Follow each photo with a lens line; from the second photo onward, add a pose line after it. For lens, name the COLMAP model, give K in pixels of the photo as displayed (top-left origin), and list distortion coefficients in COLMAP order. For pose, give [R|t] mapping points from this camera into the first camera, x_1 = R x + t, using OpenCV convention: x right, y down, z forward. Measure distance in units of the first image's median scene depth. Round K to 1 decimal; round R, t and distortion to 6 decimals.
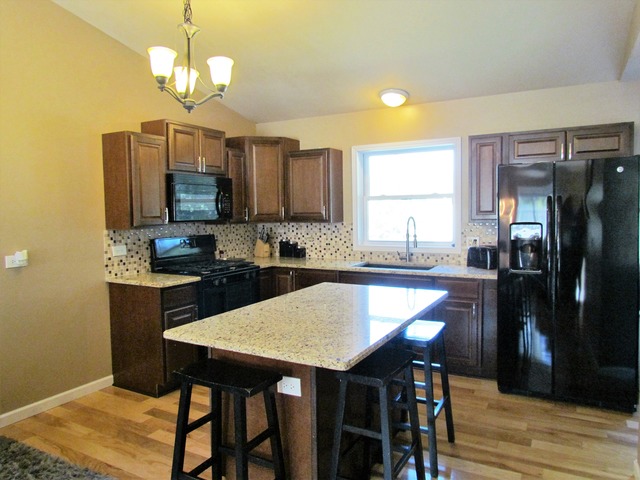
lens RADIAL K [[457.2, 0, 320.0], [0, 457.2, 240.0], [0, 0, 1]] dist [0.003872, 0.000769]
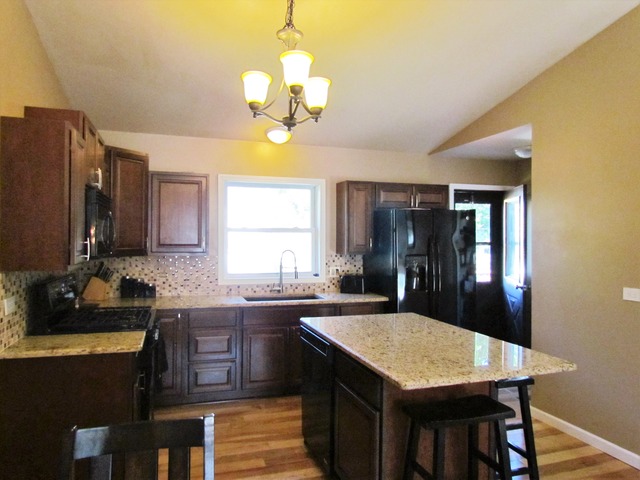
lens RADIAL K [[457.2, 0, 320.0], [0, 457.2, 240.0], [0, 0, 1]] dist [0.003872, 0.000769]
pose [[0.699583, 0.017590, 0.714335, -0.471558], [0.033281, 0.997810, -0.057165, -0.009134], [-0.713776, 0.063766, 0.697466, 0.206208]]
